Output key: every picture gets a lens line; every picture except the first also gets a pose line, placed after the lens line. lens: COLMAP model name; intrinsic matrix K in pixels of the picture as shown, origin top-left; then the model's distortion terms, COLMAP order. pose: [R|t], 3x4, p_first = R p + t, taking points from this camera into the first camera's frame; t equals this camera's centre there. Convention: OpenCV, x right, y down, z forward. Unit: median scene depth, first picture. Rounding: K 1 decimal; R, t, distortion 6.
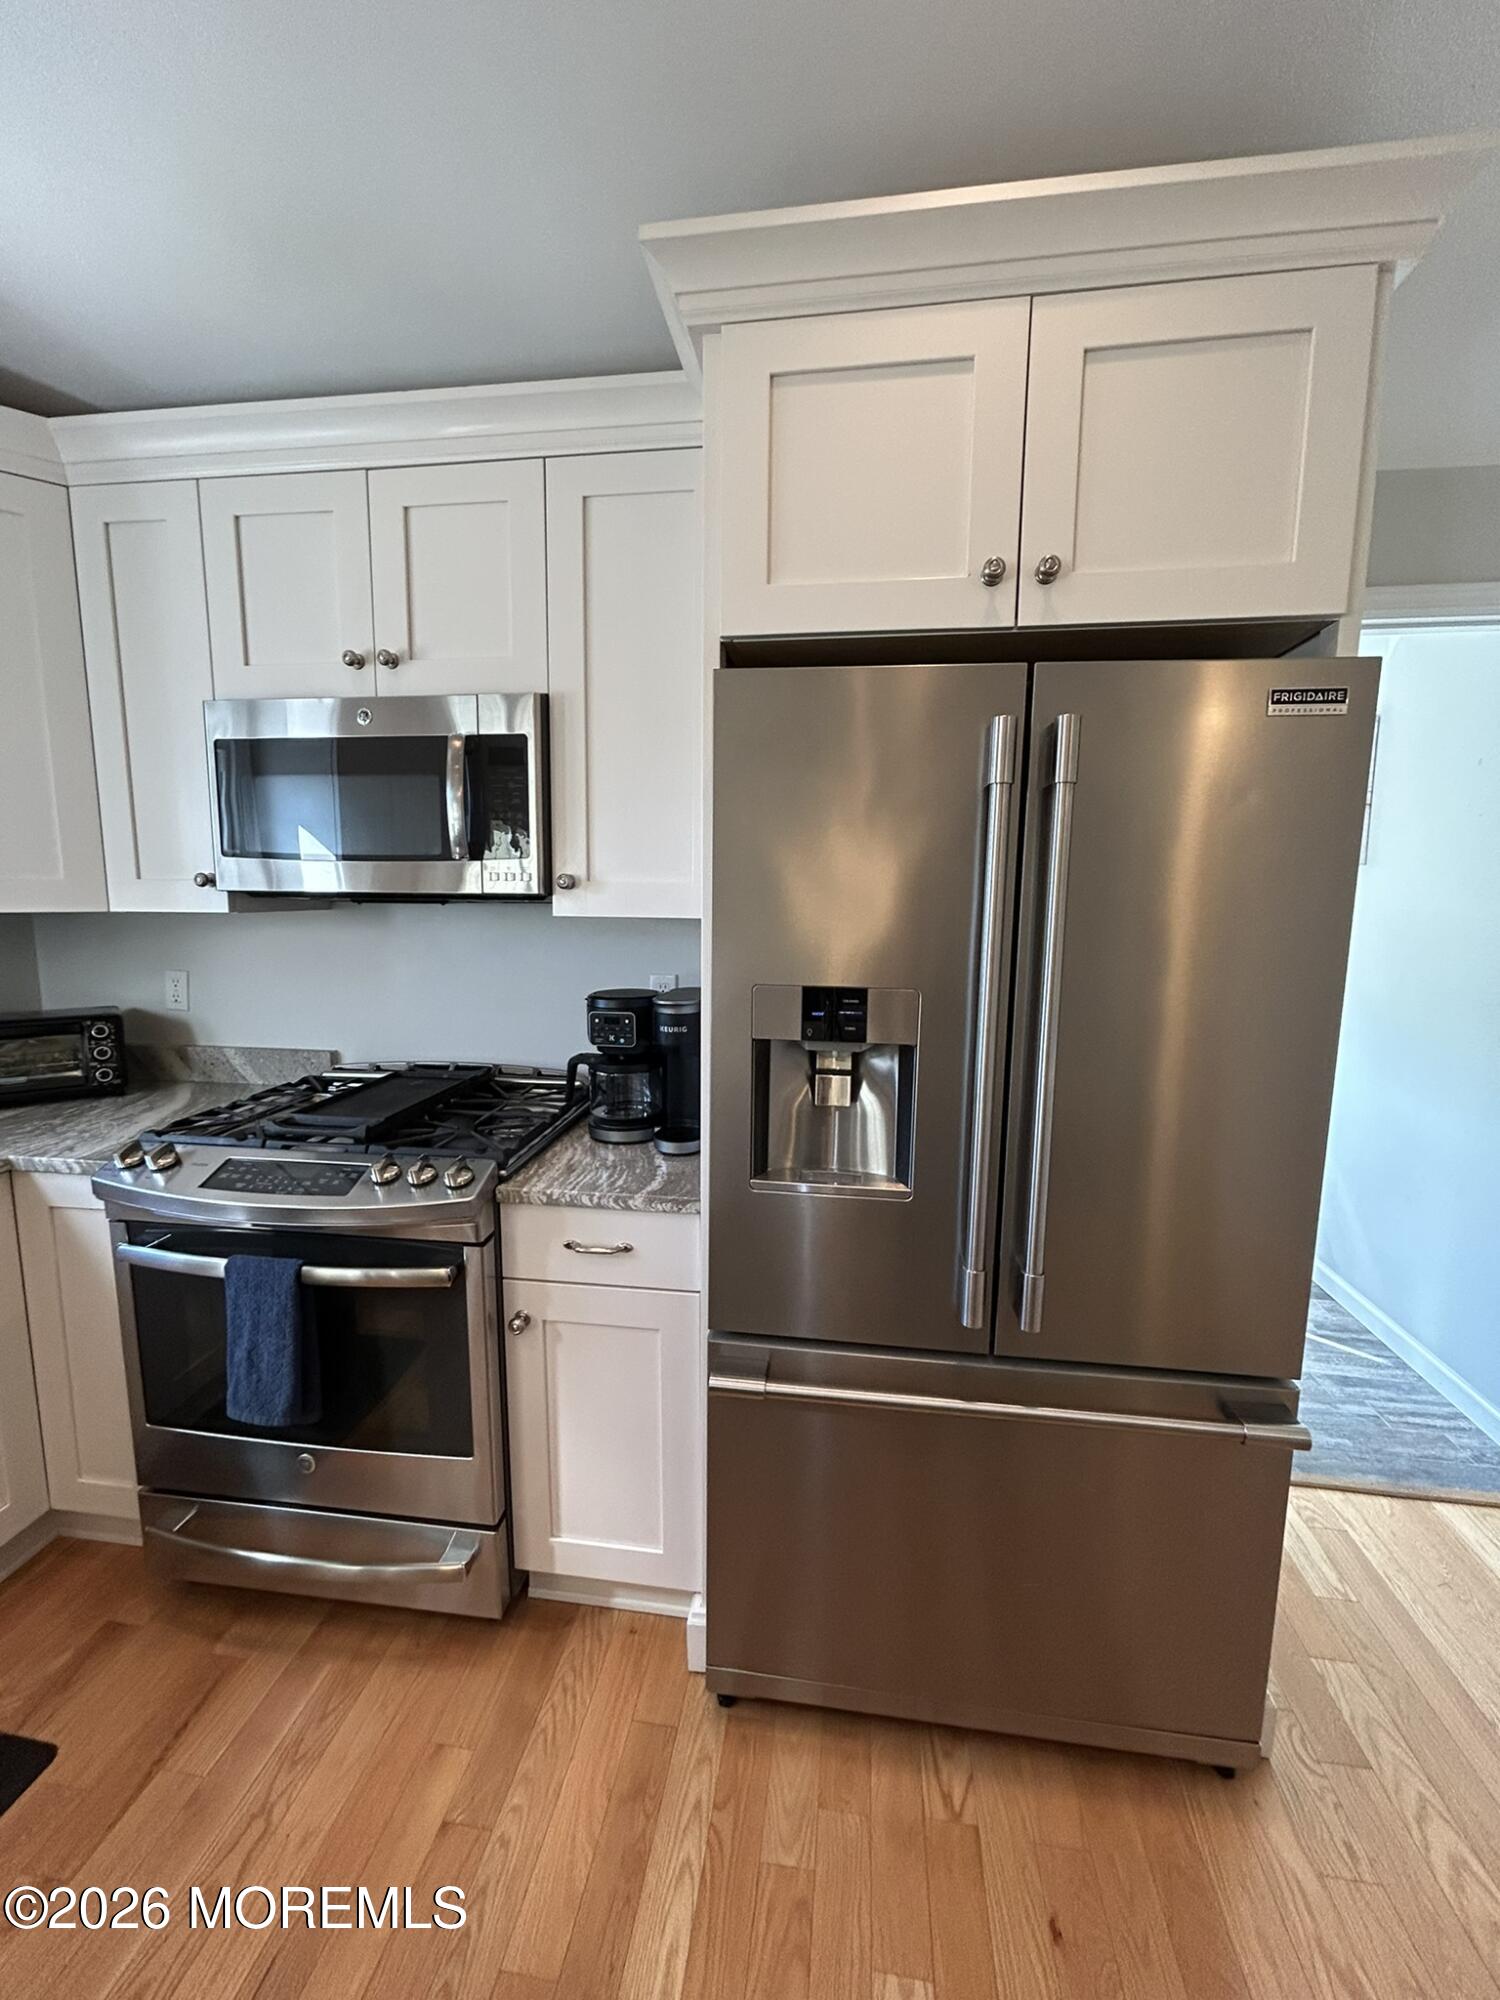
lens RADIAL K [[804.1, 0, 750.6], [0, 804.1, 997.4], [0, 0, 1]] dist [-0.001976, 0.001146]
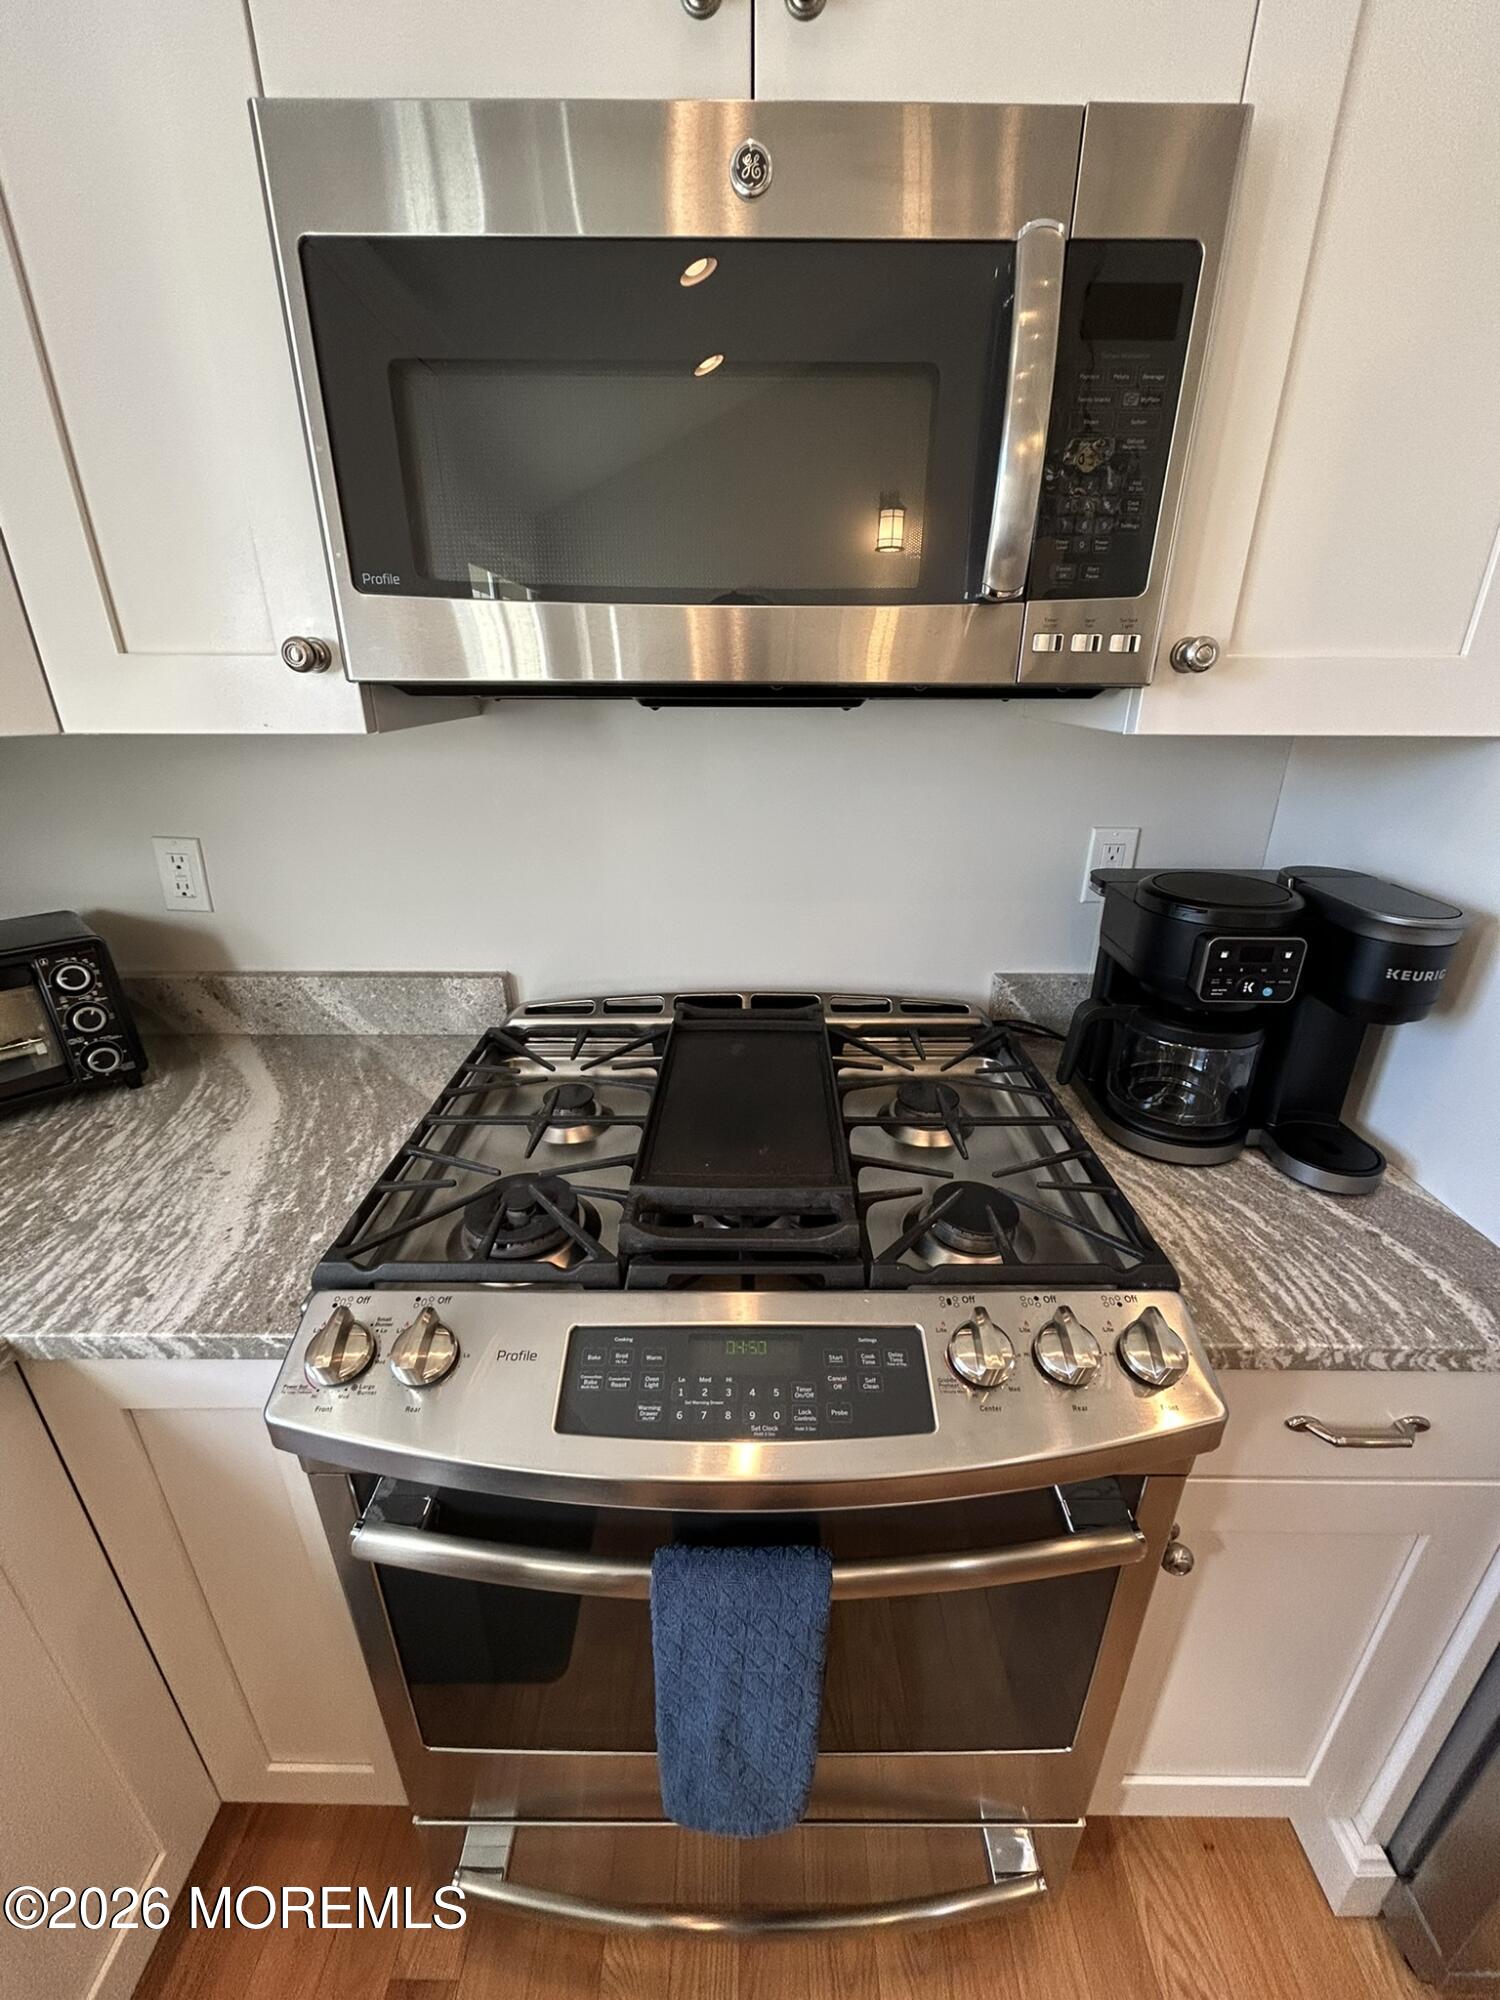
lens RADIAL K [[804.1, 0, 752.1], [0, 804.1, 995.7], [0, 0, 1]] dist [-0.001976, 0.001146]
pose [[0.991344, -0.054868, 0.119278, -0.508742], [0.022556, 0.966156, 0.256970, -0.076121], [-0.129341, -0.252055, 0.959030, 0.520273]]
